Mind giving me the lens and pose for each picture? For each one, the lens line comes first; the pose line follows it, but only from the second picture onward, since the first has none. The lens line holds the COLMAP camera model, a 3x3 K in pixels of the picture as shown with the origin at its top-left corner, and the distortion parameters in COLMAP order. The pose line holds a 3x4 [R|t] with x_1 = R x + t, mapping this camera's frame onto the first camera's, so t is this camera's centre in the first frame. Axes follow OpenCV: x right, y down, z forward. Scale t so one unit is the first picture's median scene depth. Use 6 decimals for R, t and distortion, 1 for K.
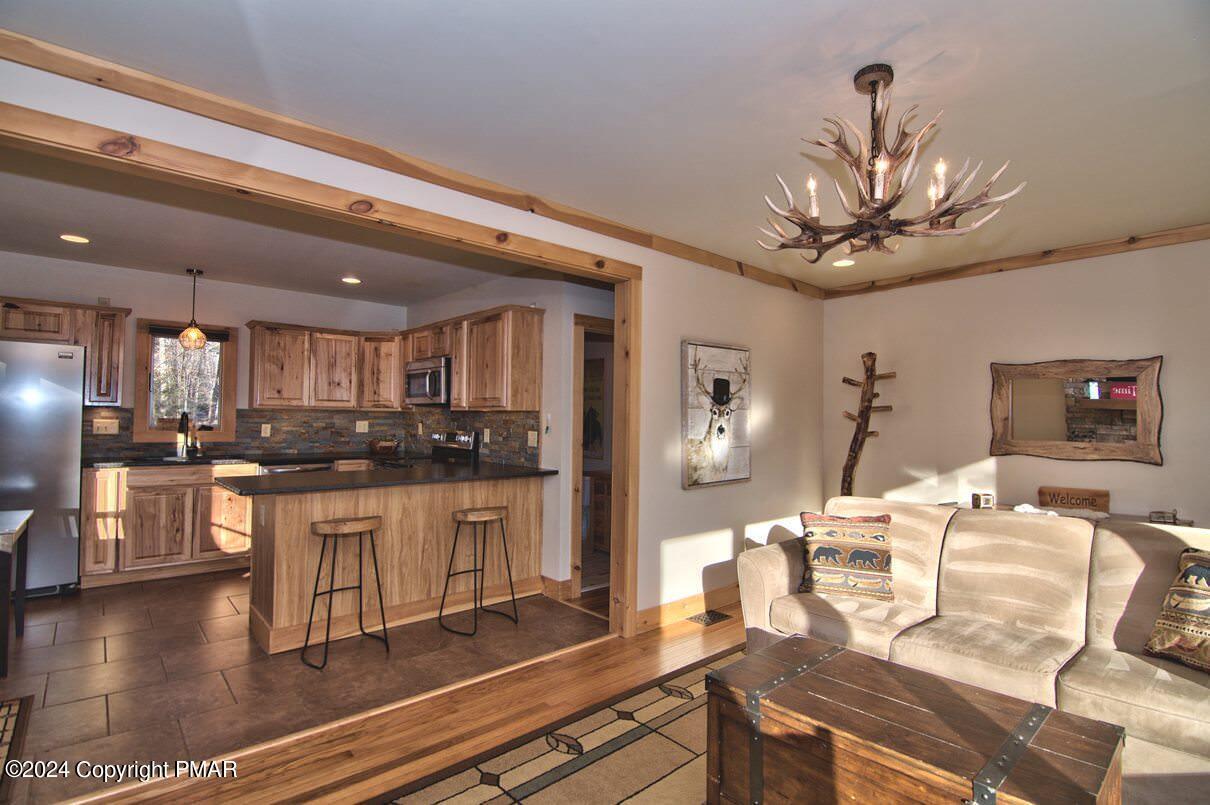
lens RADIAL K [[579.8, 0, 605.0], [0, 579.8, 402.5], [0, 0, 1]] dist [-0.015475, -0.000095]
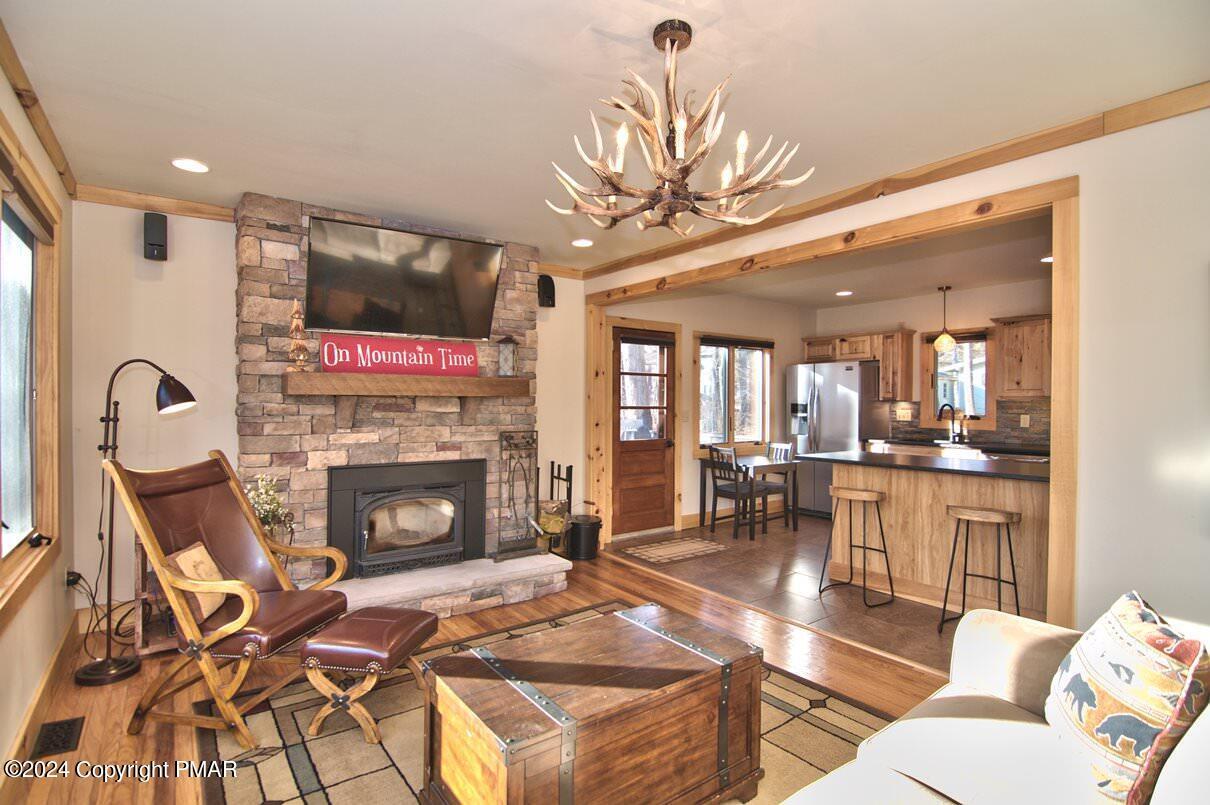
lens RADIAL K [[579.8, 0, 605.0], [0, 579.8, 402.5], [0, 0, 1]] dist [-0.015475, -0.000095]
pose [[-0.081587, -0.013343, -0.996577, 0.580508], [0.022664, 0.999627, -0.015240, 0.016294], [0.996408, -0.023830, -0.081255, 0.397658]]
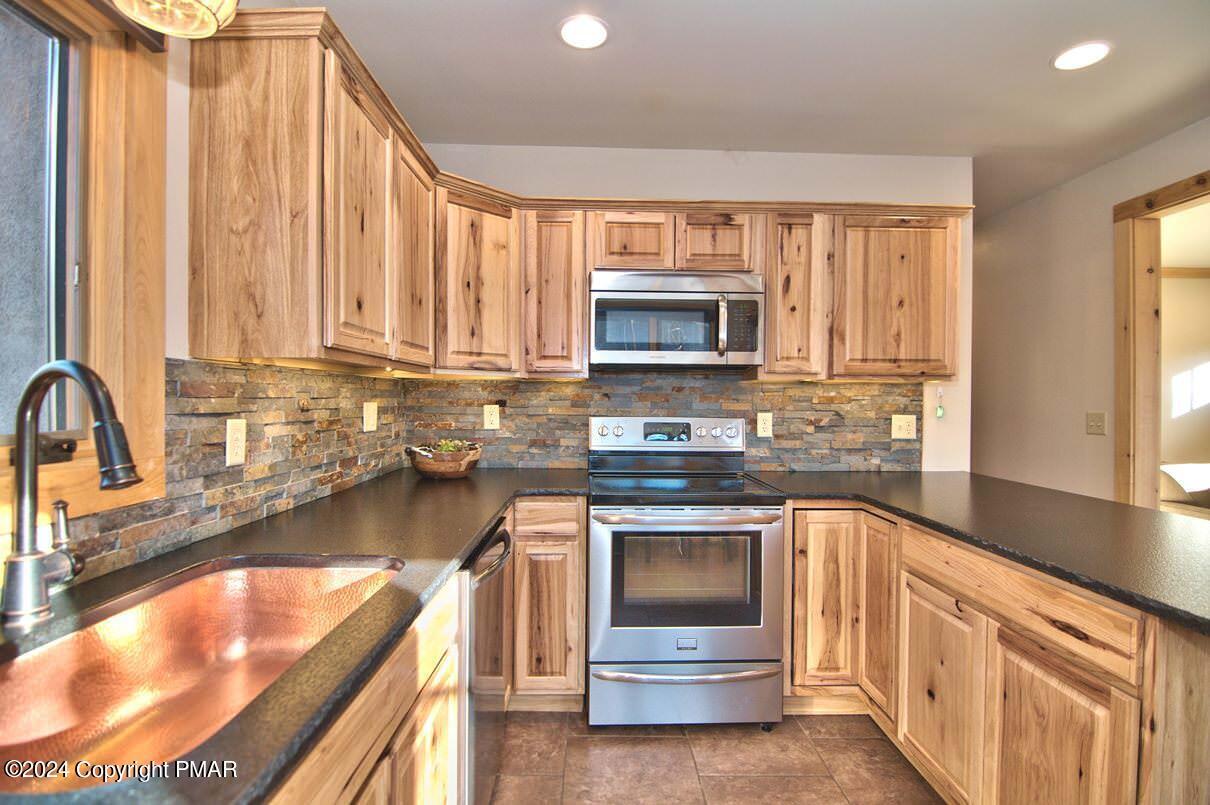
lens RADIAL K [[579.8, 0, 605.0], [0, 579.8, 402.5], [0, 0, 1]] dist [-0.015475, -0.000095]
pose [[0.650553, -0.013244, 0.759346, -0.799927], [-0.019469, 0.999229, 0.034108, 0.020207], [-0.759211, -0.036973, 0.649793, 0.814056]]
